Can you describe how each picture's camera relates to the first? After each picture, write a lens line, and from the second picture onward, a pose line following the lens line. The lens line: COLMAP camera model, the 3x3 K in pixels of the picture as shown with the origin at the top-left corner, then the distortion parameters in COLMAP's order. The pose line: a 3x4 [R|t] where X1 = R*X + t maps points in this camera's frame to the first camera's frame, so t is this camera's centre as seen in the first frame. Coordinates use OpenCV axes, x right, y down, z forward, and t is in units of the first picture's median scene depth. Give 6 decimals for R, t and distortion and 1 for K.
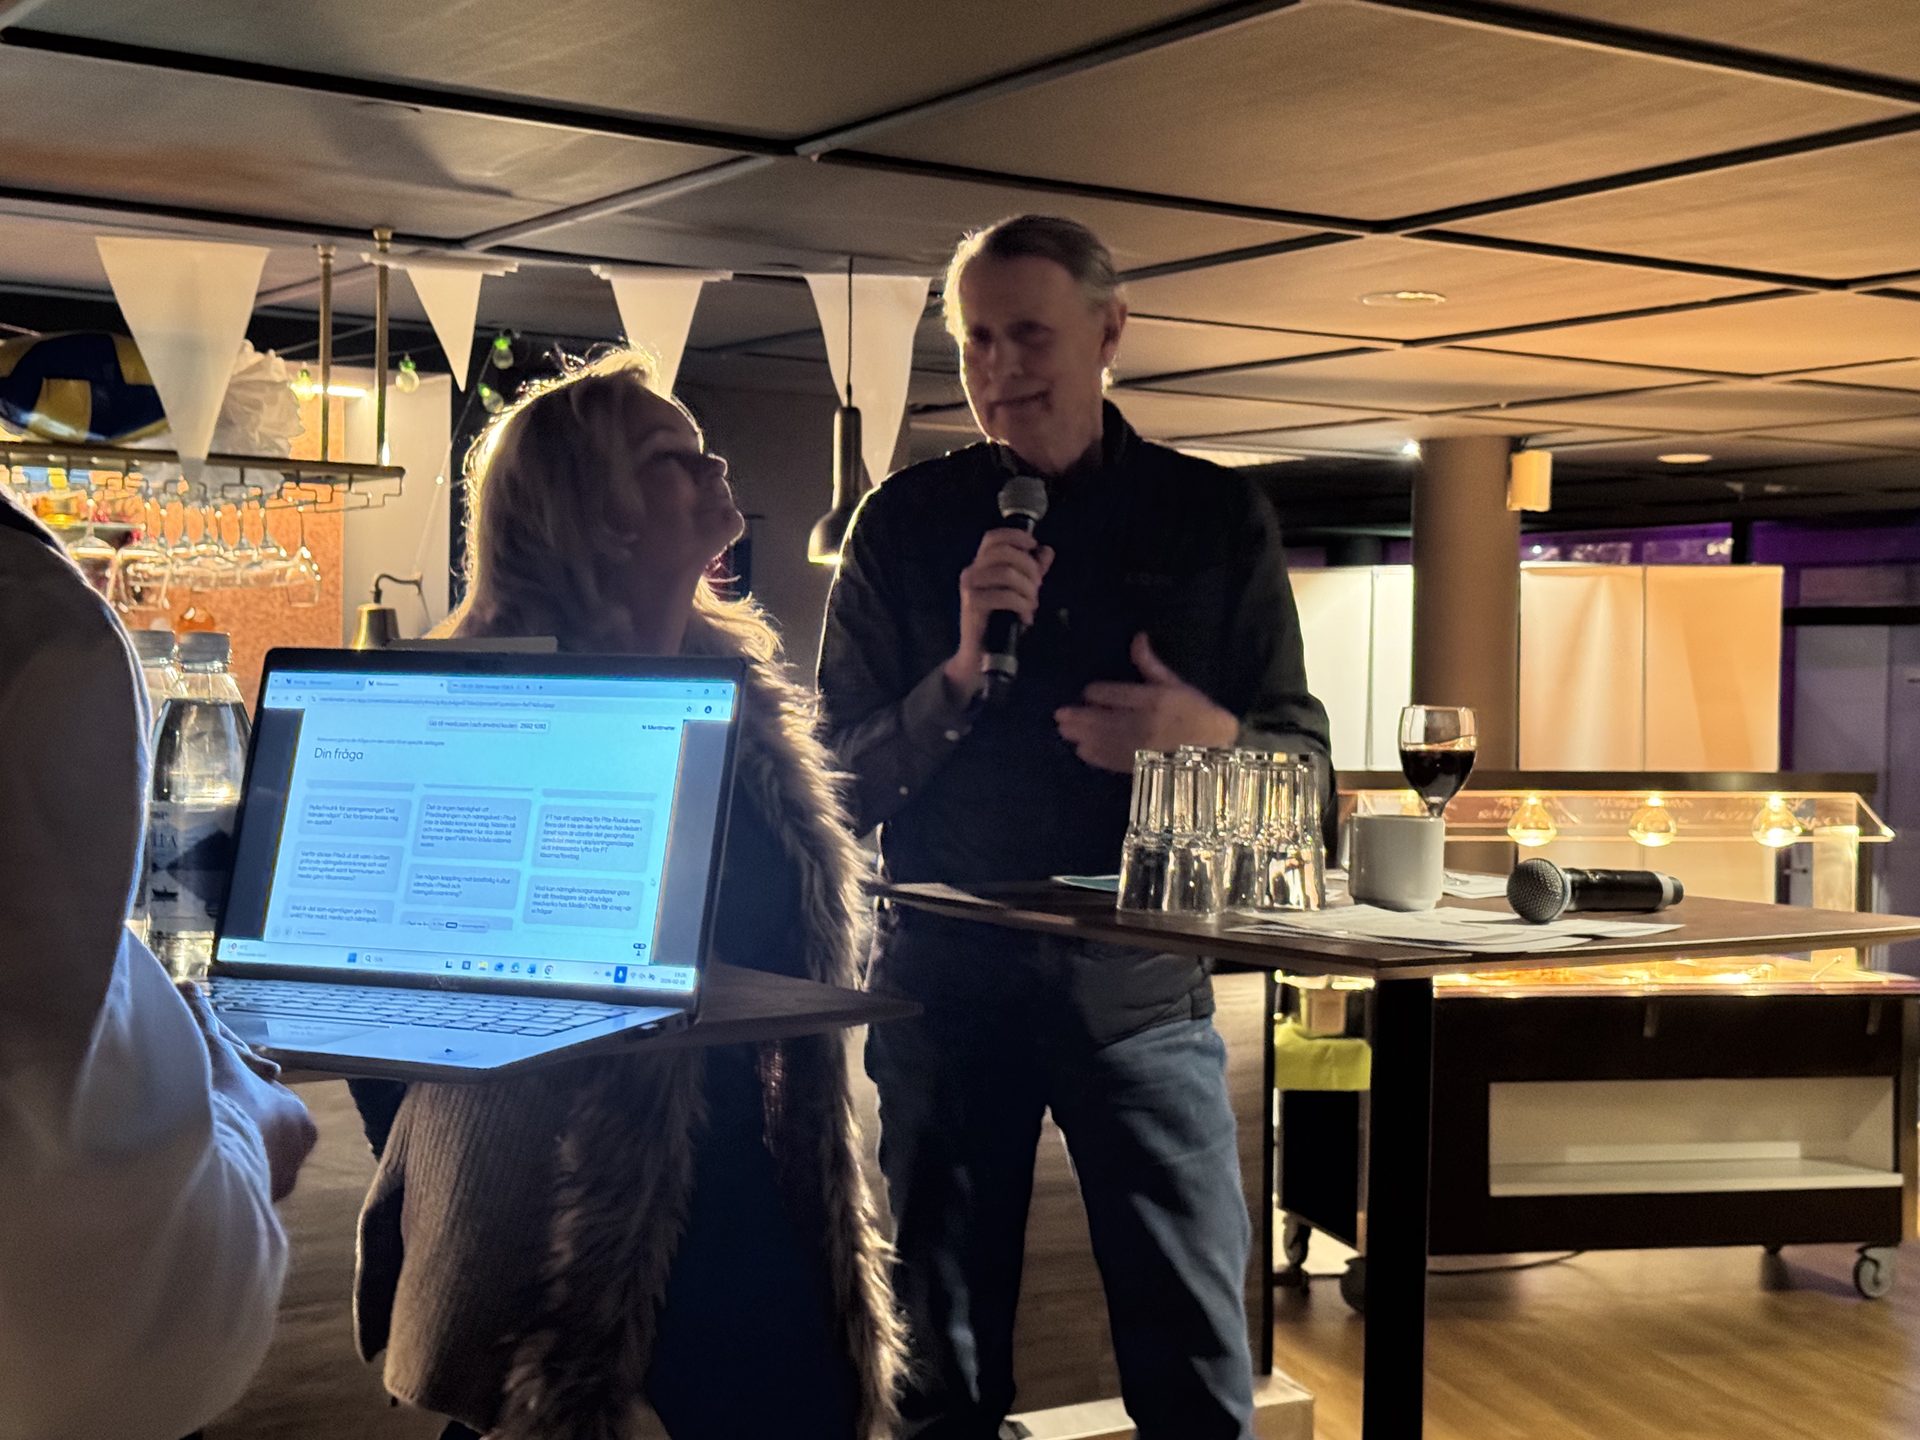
lens RADIAL K [[2738.4, 0, 957.6], [0, 2738.4, 718.3], [0, 0, 1]] dist [0.137158, -0.757398]
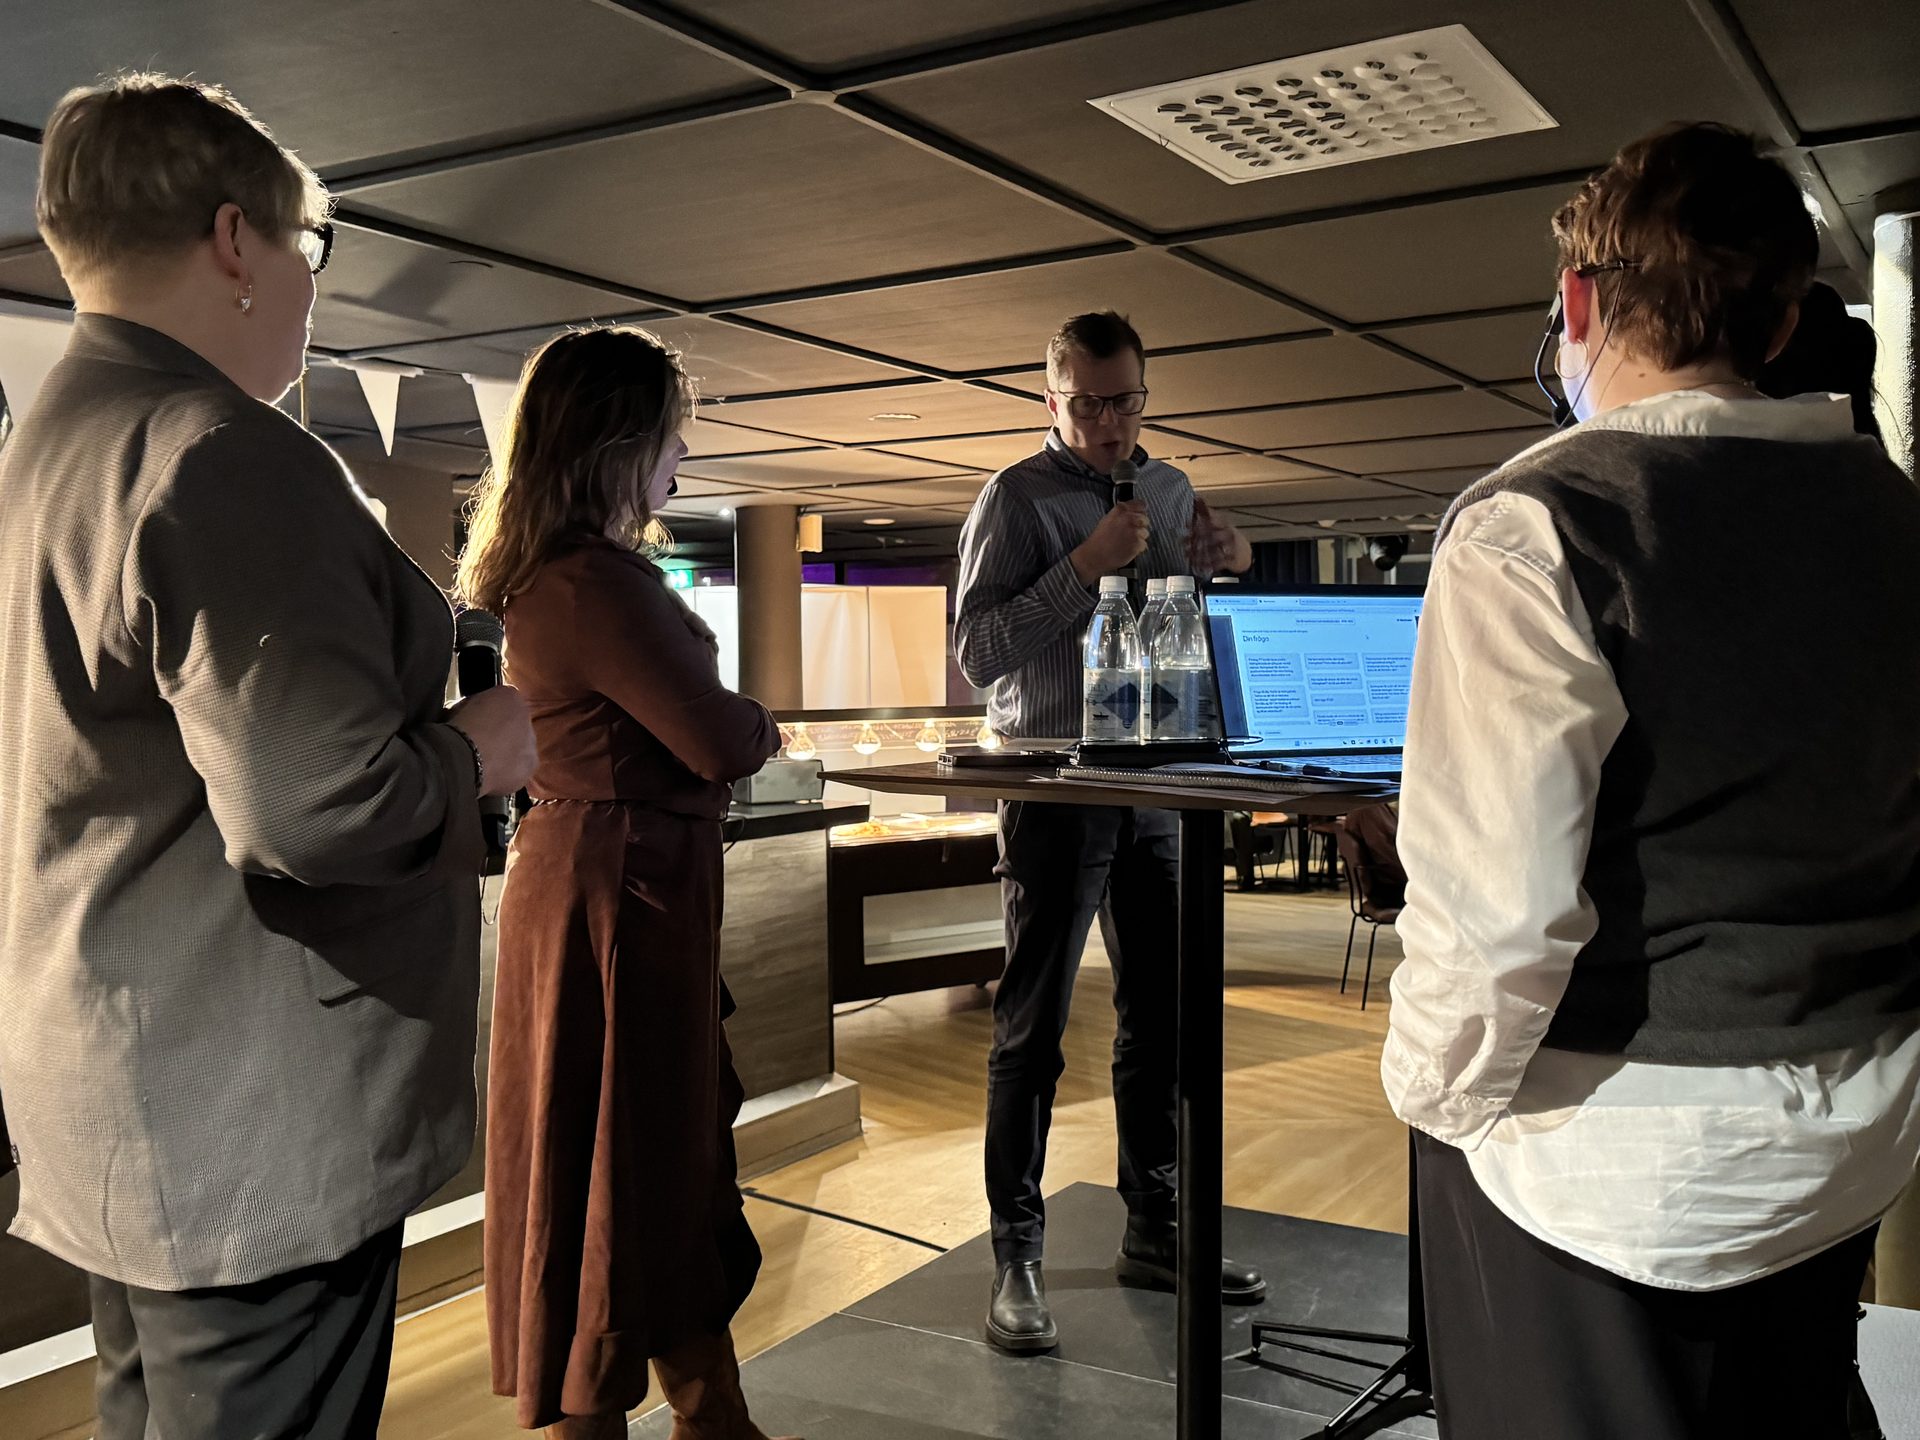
lens RADIAL K [[1809.7, 0, 1026.2], [0, 1809.7, 743.7], [0, 0, 1]] dist [0.002311, 1.171239]
pose [[0.891228, -0.053082, 0.450439, -0.234903], [0.042212, 0.998525, 0.034152, 0.008925], [-0.451587, -0.011423, 0.892154, -0.015086]]
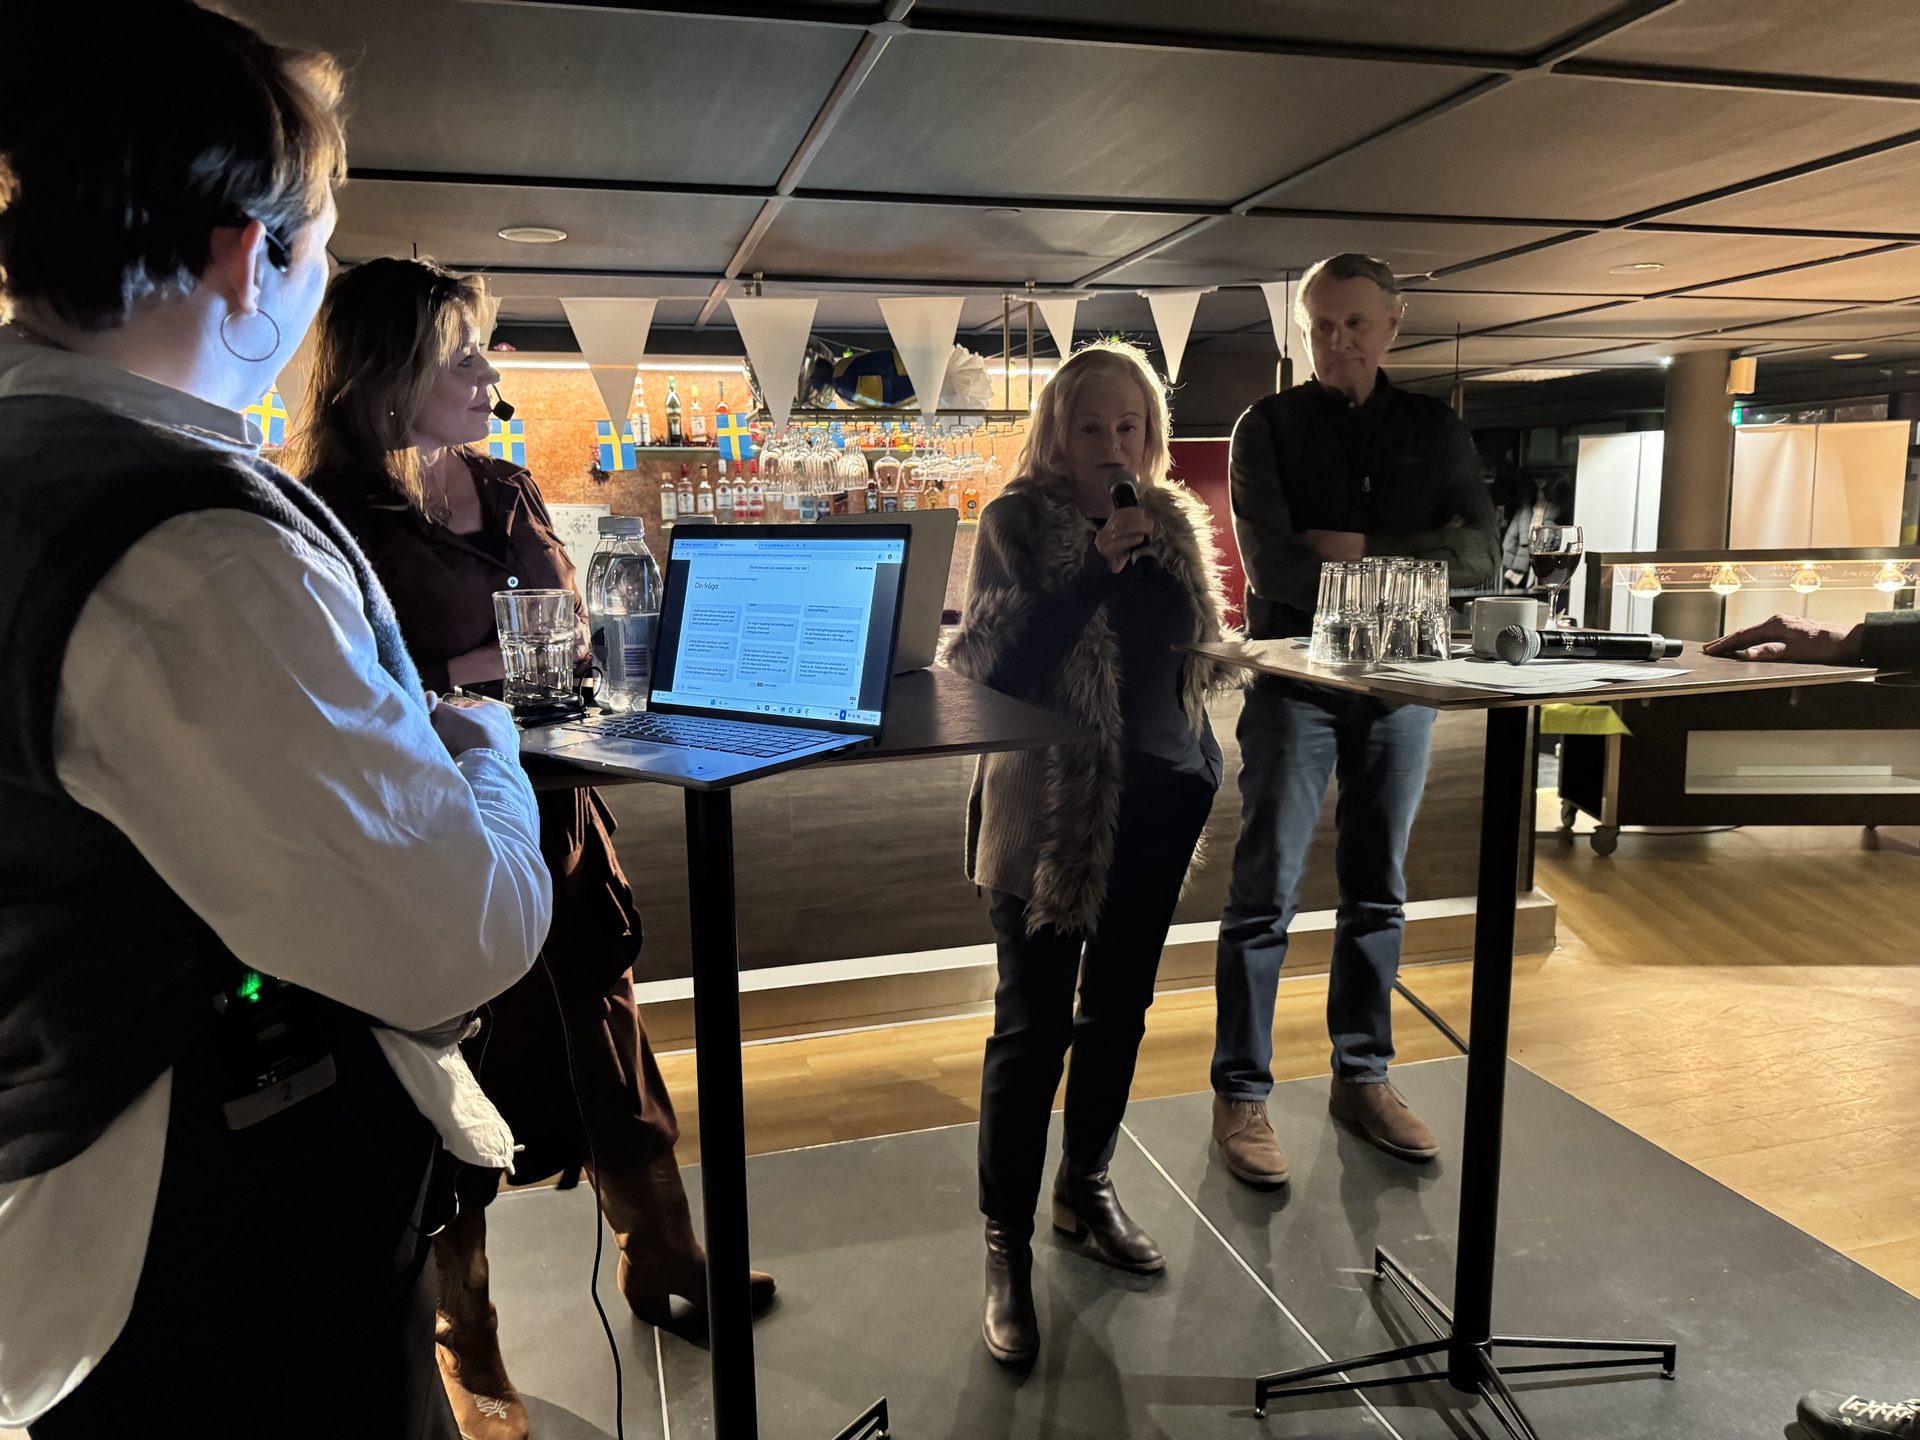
lens RADIAL K [[1355.3, 0, 955.8], [0, 1355.3, 775.2], [0, 0, 1]] dist [-0.002182, -0.038411]
pose [[0.944041, 0.022093, -0.329087, 0.041909], [0.035704, 0.985046, 0.168554, -0.001683], [0.327889, -0.170871, 0.929135, 0.048061]]
